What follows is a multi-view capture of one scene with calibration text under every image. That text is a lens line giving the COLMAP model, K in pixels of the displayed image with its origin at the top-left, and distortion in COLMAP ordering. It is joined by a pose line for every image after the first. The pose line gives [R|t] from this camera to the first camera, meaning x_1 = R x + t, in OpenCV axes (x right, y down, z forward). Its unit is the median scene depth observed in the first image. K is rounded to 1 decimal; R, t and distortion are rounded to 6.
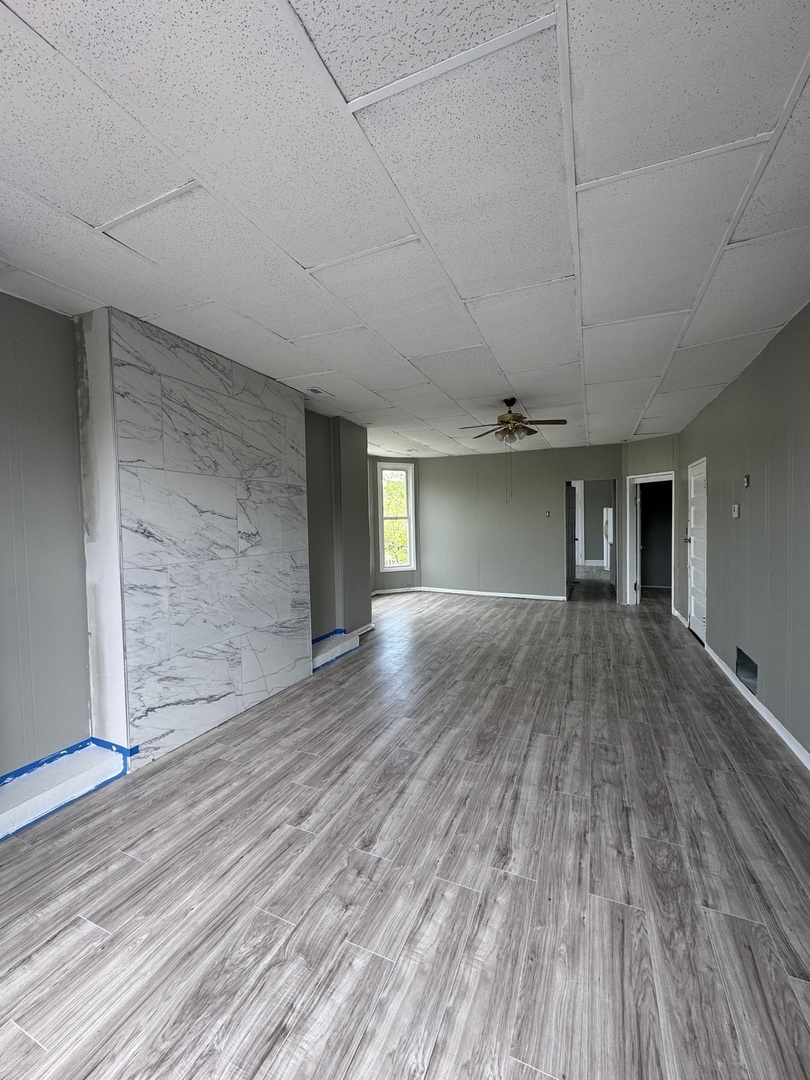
lens RADIAL K [[427.9, 0, 400.7], [0, 427.9, 537.7], [0, 0, 1]] dist [-0.004963, 0.001117]
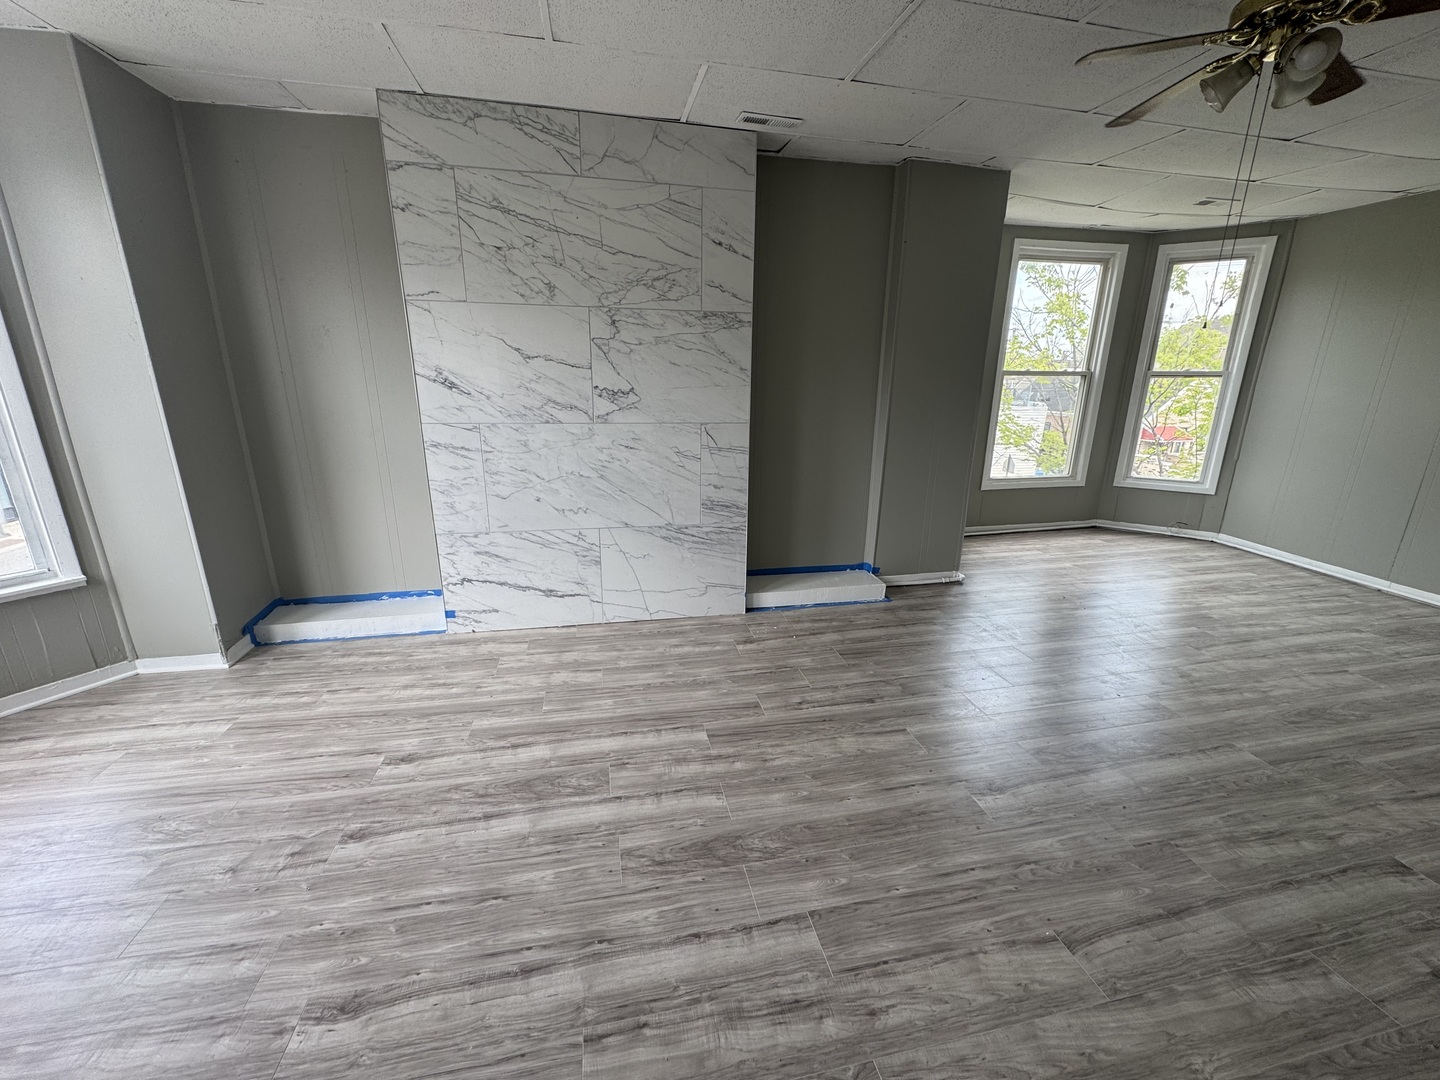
lens RADIAL K [[570.5, 0, 725.6], [0, 570.5, 539.2], [0, 0, 1]] dist [-0.004963, 0.001117]
pose [[0.587079, 0.247493, -0.770769, 0.592441], [-0.052354, 0.961735, 0.268934, -0.040092], [0.807835, -0.117533, 0.577572, 0.654574]]
